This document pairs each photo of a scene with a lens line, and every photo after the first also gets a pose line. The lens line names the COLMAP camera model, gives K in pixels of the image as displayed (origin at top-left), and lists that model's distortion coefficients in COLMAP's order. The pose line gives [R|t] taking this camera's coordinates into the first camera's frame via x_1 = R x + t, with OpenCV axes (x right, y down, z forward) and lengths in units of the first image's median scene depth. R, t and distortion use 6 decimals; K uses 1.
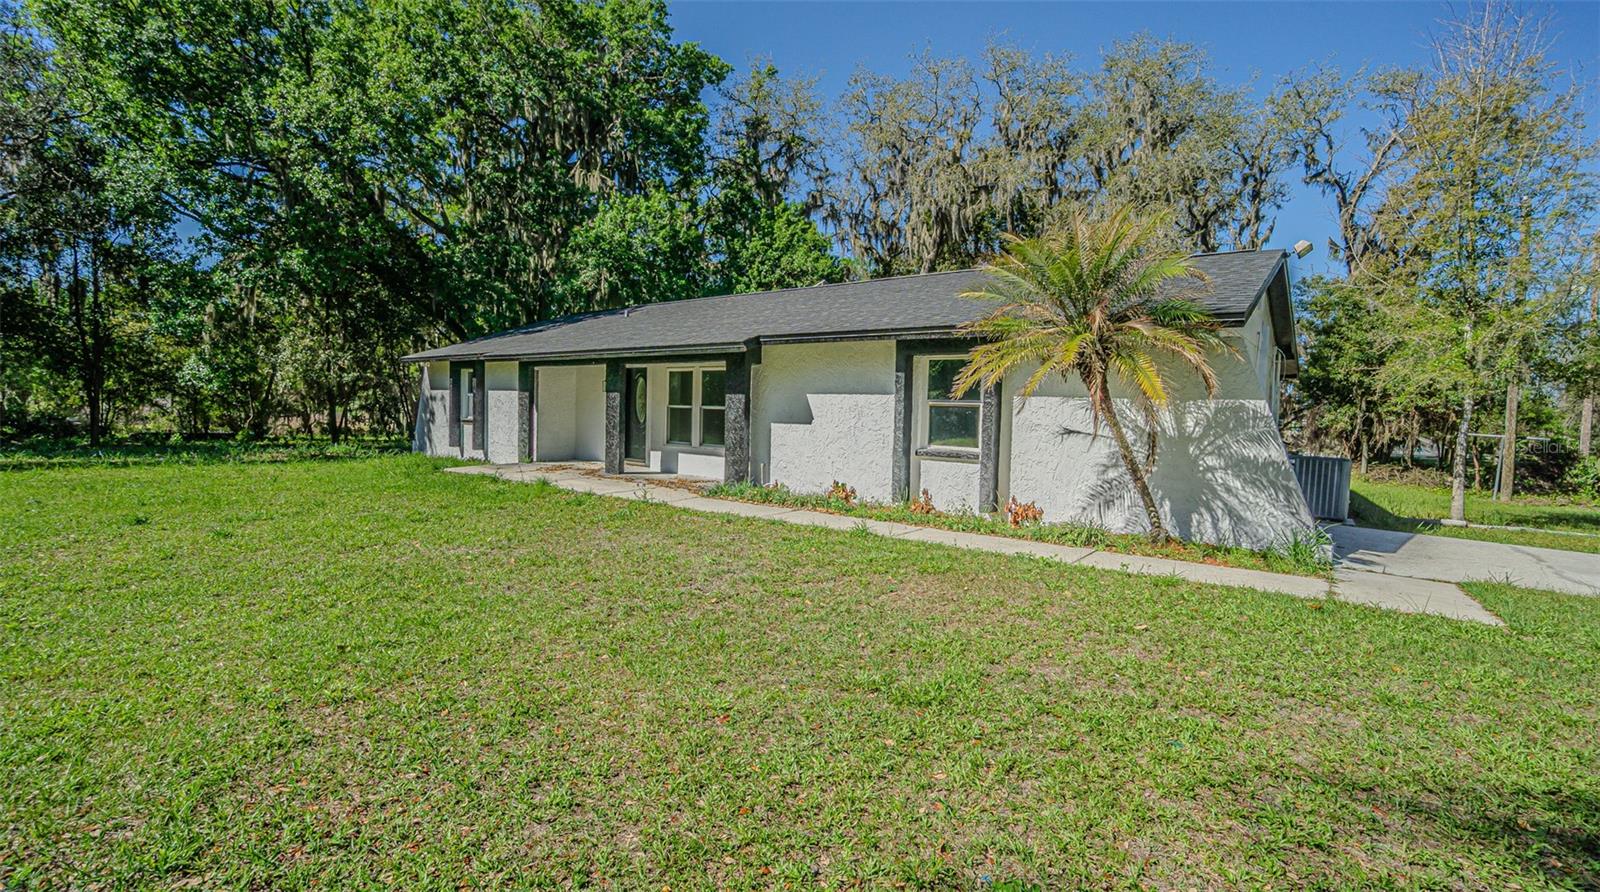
lens RADIAL K [[701.4, 0, 800.0], [0, 701.4, 446.0], [0, 0, 1]] dist [0.000426, 0.000097]
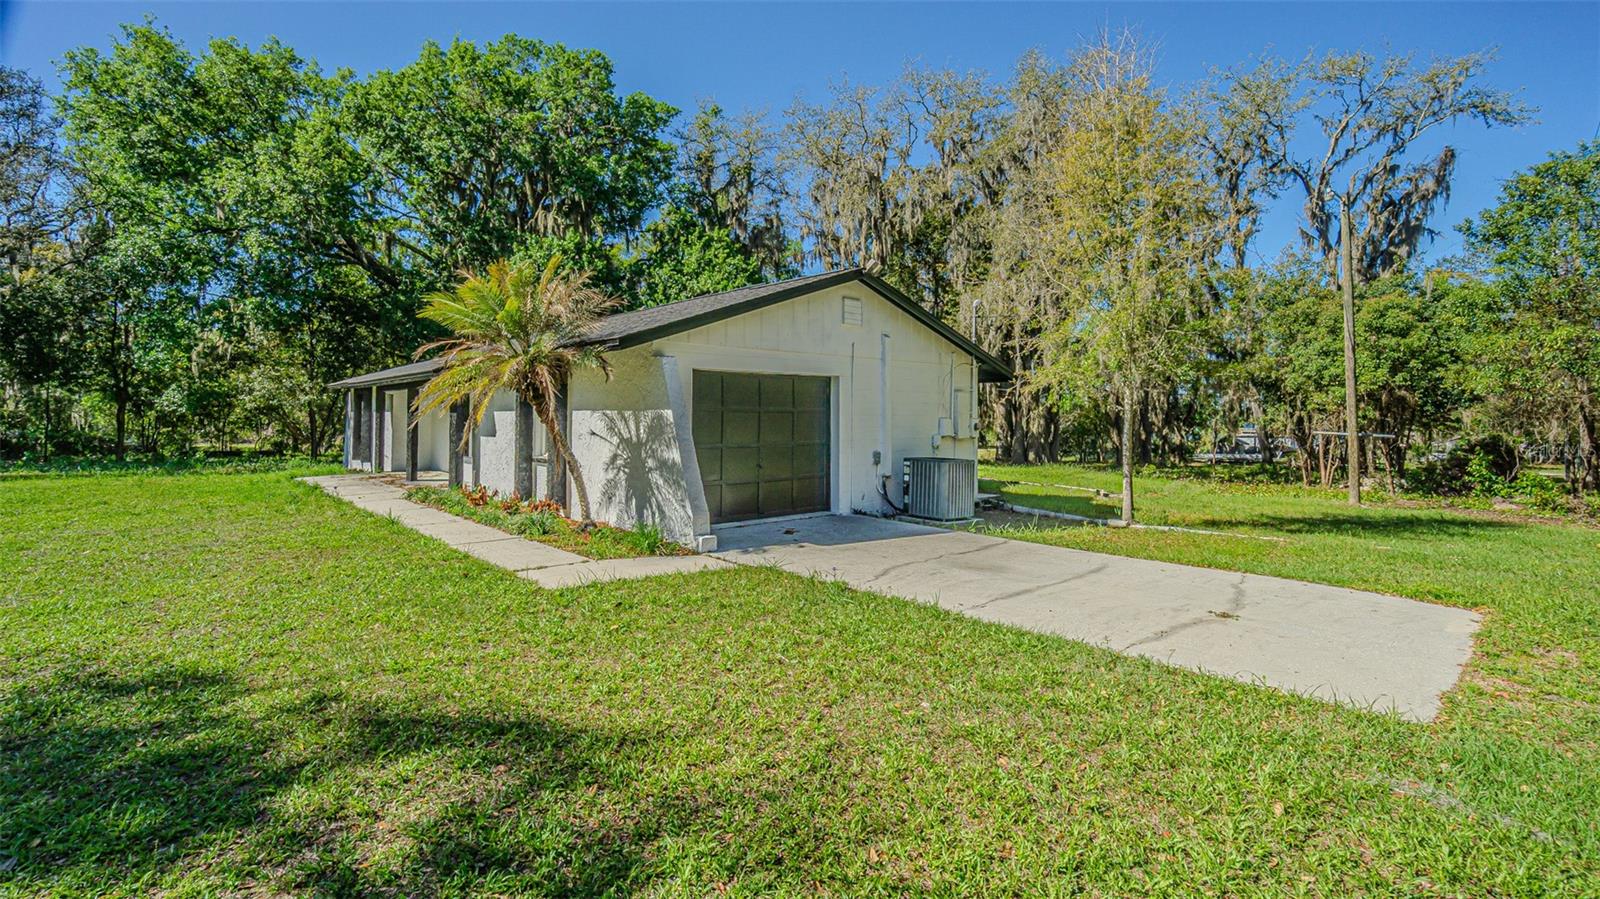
lens RADIAL K [[698.3, 0, 800.4], [0, 698.3, 408.0], [0, 0, 1]] dist [0.000685, 0.000023]
pose [[0.988737, -0.022891, -0.147906, 0.241772], [0.013125, 0.997689, -0.066666, 0.002649], [0.149090, 0.063974, 0.986752, -0.026667]]
